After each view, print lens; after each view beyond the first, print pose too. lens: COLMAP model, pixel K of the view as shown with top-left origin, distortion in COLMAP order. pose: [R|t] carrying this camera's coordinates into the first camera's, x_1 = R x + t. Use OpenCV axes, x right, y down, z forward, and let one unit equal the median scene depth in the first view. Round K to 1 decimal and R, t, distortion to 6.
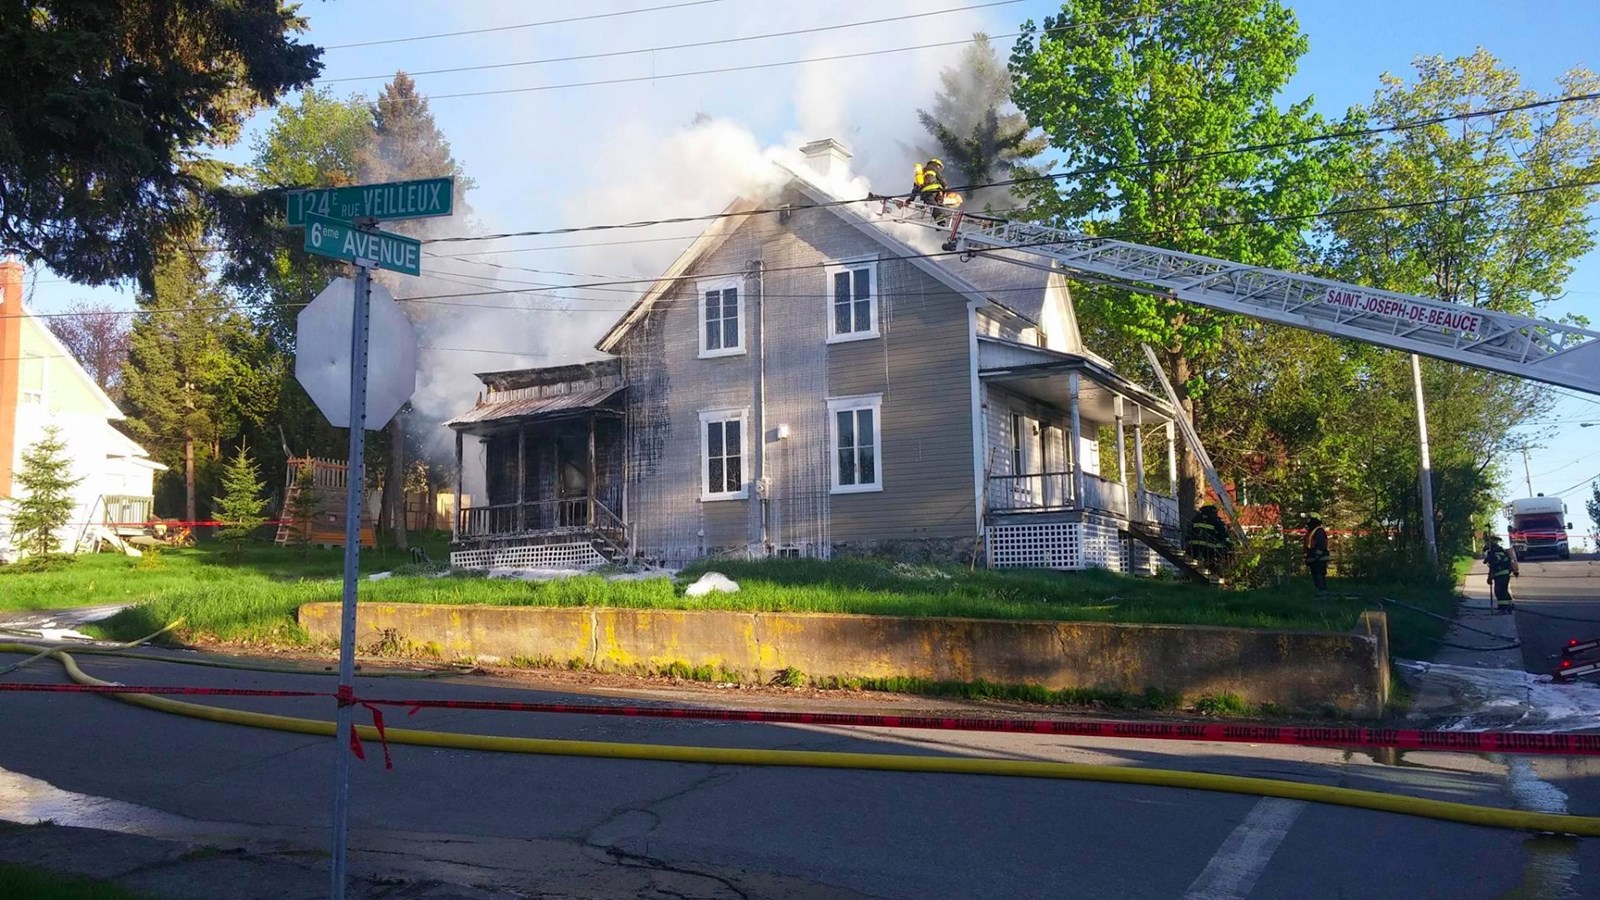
lens RADIAL K [[1352.7, 0, 789.7], [0, 1352.7, 449.0], [0, 0, 1]] dist [0.096685, -0.118679]
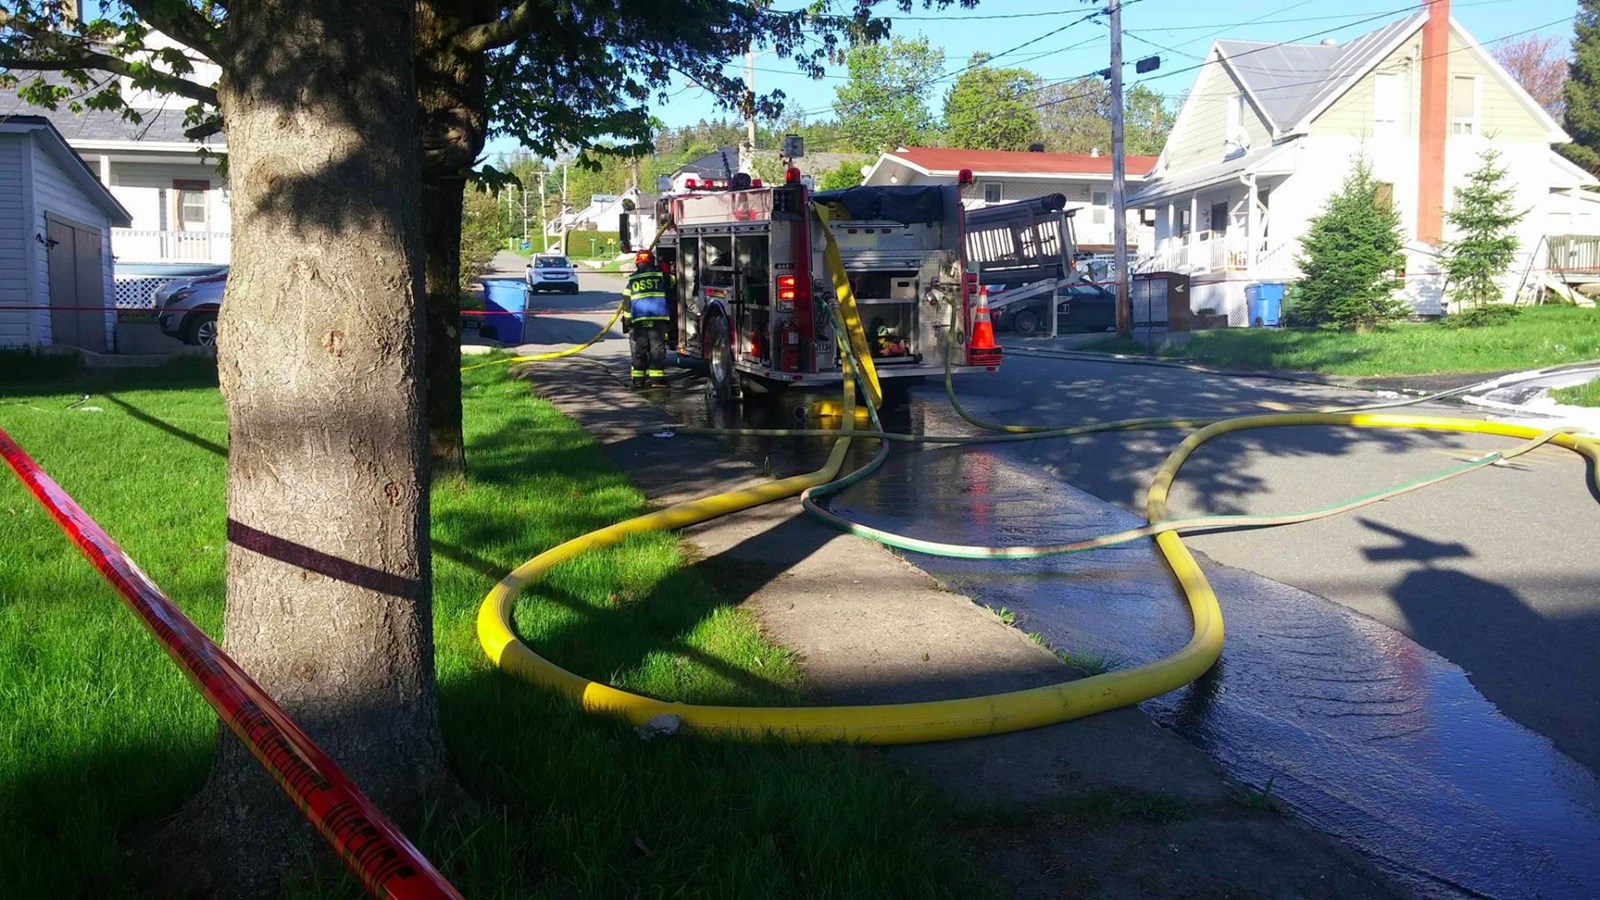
lens RADIAL K [[1352.7, 0, 808.0], [0, 1352.7, 445.4], [0, 0, 1]] dist [0.096685, -0.118679]
pose [[0.590484, 0.056311, -0.805083, -0.118533], [0.081016, 0.988388, 0.128553, 0.022276], [0.802973, -0.141133, 0.579065, 0.195343]]
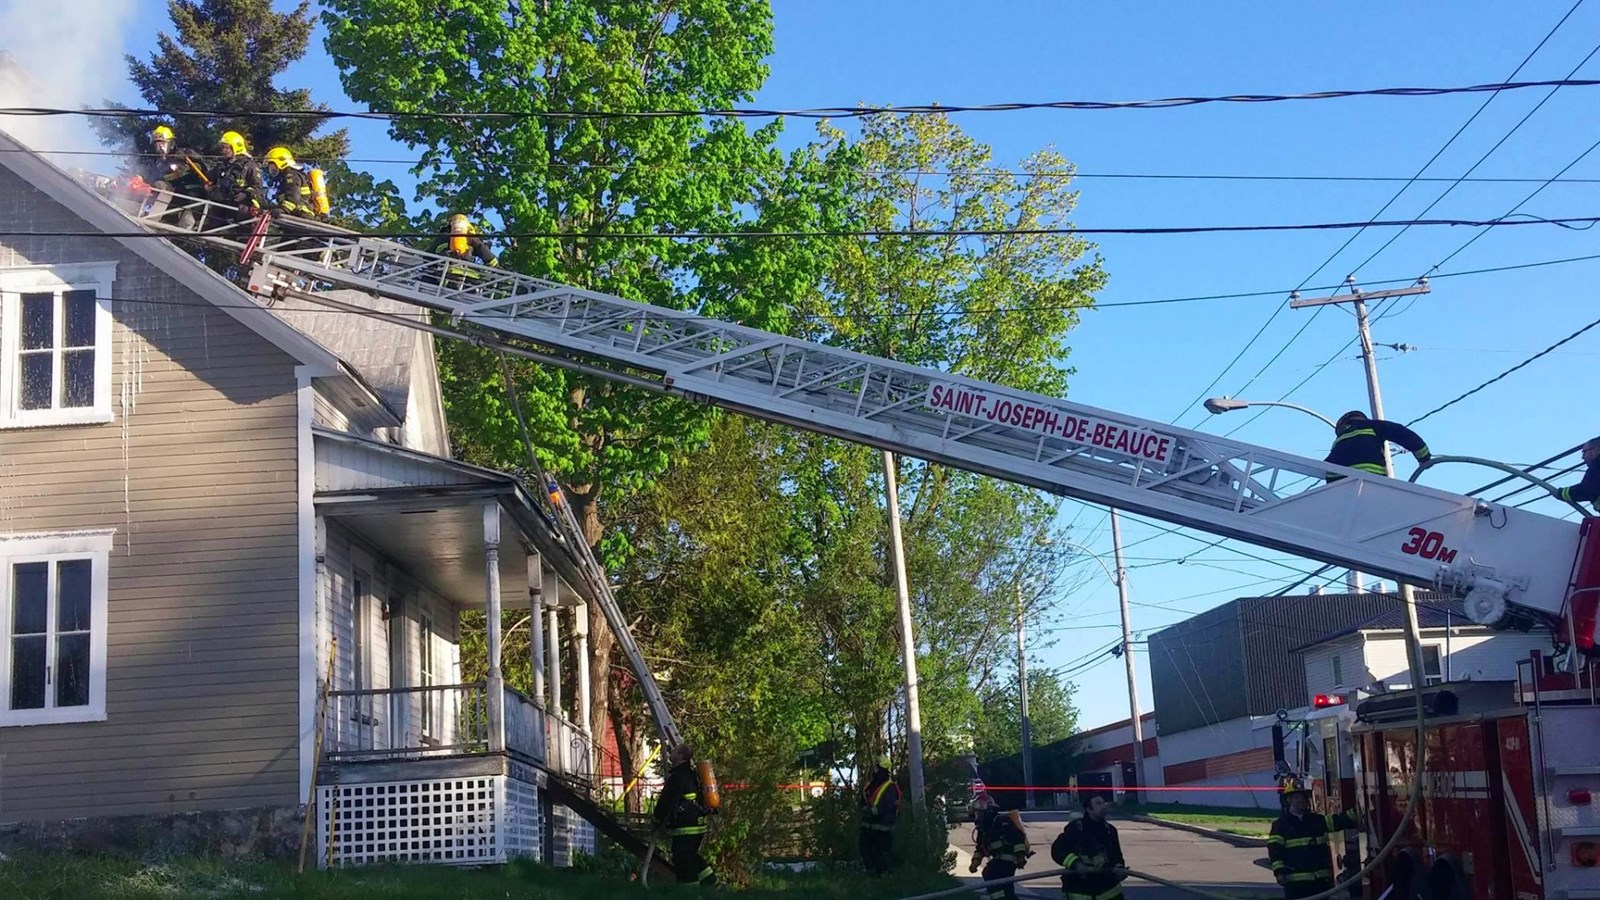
lens RADIAL K [[2007.0, 0, 797.9], [0, 2007.0, 451.0], [0, 0, 1]] dist [0.088979, 0.000000]
pose [[0.887355, 0.063144, 0.456742, -0.052013], [-0.013516, 0.993715, -0.111121, 0.010905], [-0.460888, 0.092431, 0.882632, 0.186422]]
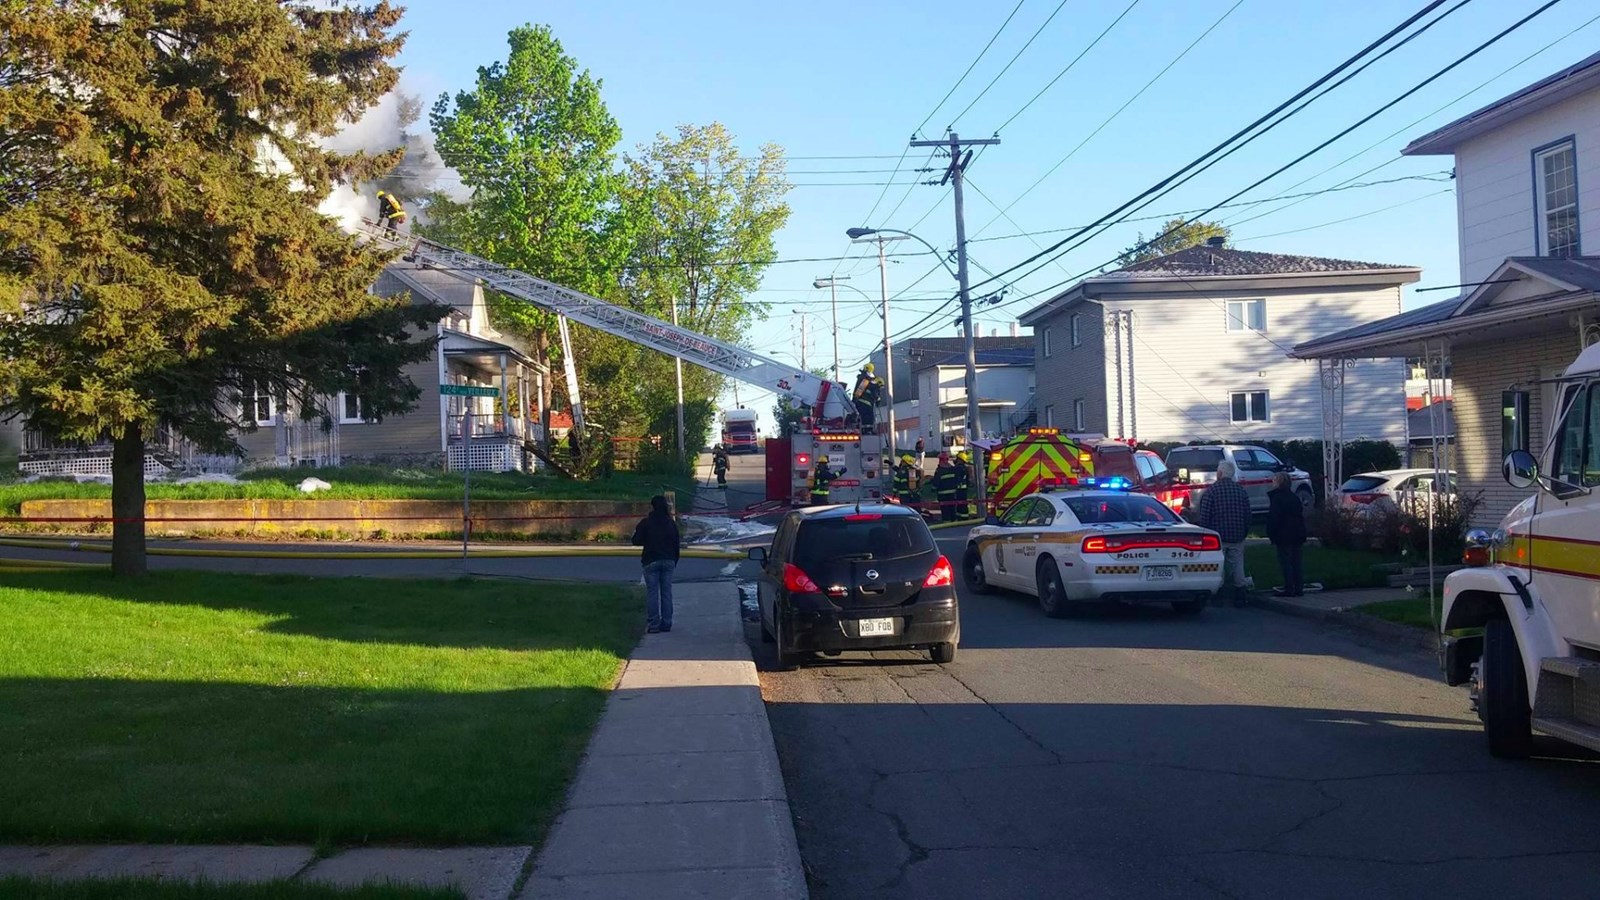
lens RADIAL K [[1347.6, 0, 816.9], [0, 1347.6, 456.4], [0, 0, 1]] dist [0.028326, -0.015541]
pose [[0.851338, -0.007425, 0.524564, -0.300635], [-0.039517, 0.996151, 0.078234, -0.068476], [-0.523127, -0.087333, 0.847769, -0.562615]]
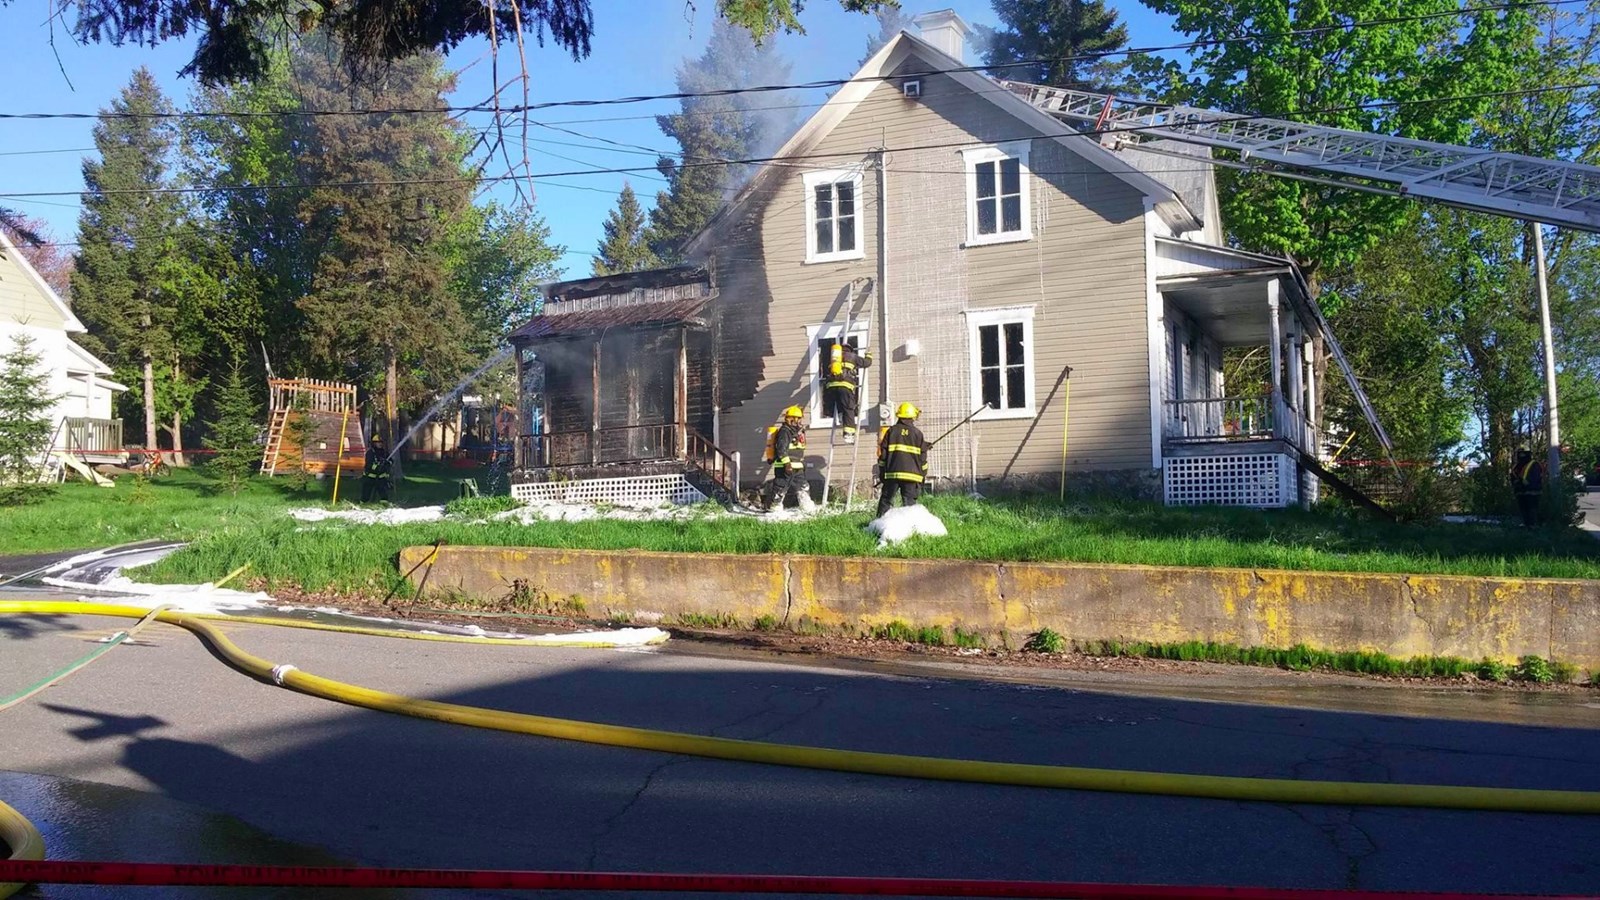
lens RADIAL K [[1352.7, 0, 791.7], [0, 1352.7, 466.4], [0, 0, 1]] dist [0.096685, -0.118679]
pose [[0.997934, 0.003305, 0.064165, -0.134429], [-0.007336, 0.998007, 0.062674, 0.008674], [-0.063830, -0.063015, 0.995969, 0.132046]]
